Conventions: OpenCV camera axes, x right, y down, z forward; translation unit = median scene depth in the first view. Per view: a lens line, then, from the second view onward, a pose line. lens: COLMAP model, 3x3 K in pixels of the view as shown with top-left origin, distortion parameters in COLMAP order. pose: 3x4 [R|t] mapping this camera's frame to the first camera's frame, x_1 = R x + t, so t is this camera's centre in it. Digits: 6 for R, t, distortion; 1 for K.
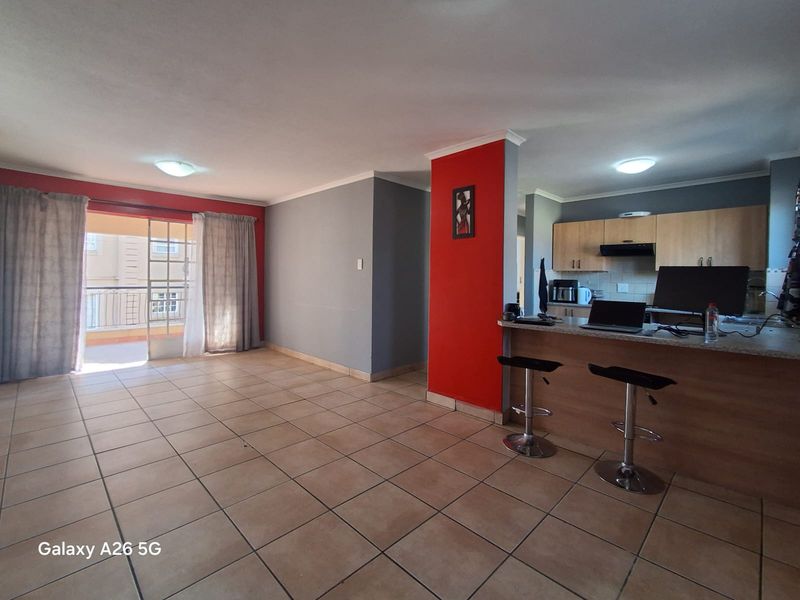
lens RADIAL K [[363.6, 0, 399.1], [0, 363.6, 281.6], [0, 0, 1]] dist [0.002188, 0.000640]
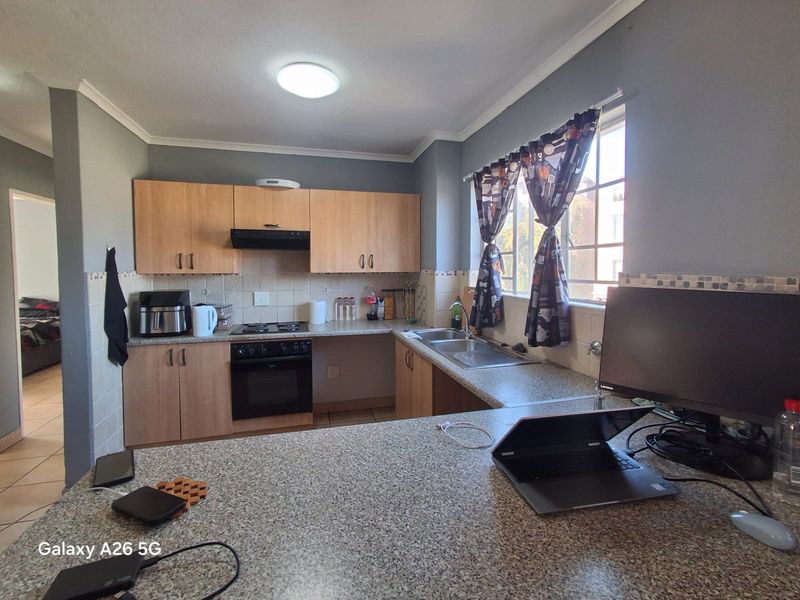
lens RADIAL K [[363.6, 0, 399.1], [0, 363.6, 281.6], [0, 0, 1]] dist [0.002188, 0.000640]
pose [[0.503916, -0.048434, 0.862394, 0.186452], [0.022148, 0.998823, 0.043154, -0.035411], [-0.863469, -0.002646, 0.504395, 0.470423]]
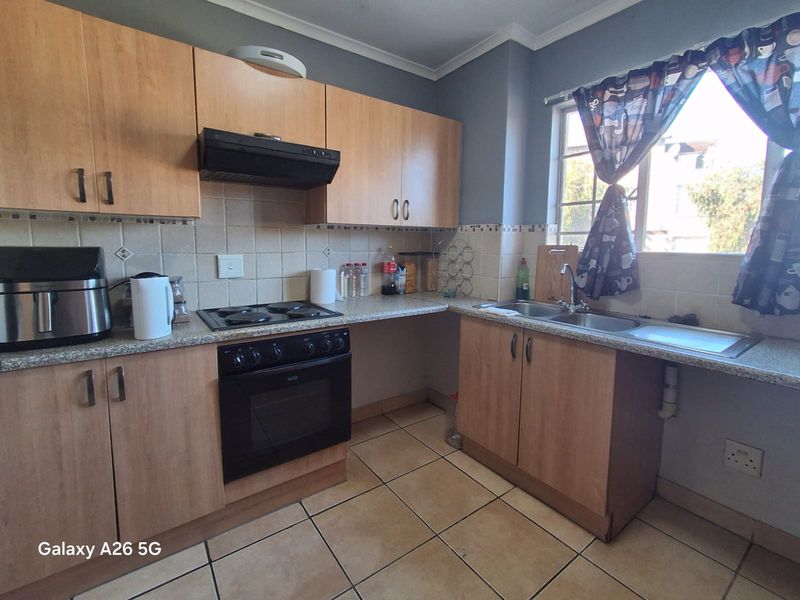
lens RADIAL K [[363.6, 0, 399.1], [0, 363.6, 281.6], [0, 0, 1]] dist [0.002188, 0.000640]
pose [[0.158621, -0.114122, 0.980722, 0.267519], [0.008978, 0.993423, 0.114148, -0.008809], [-0.987299, -0.009301, 0.158602, 0.767887]]
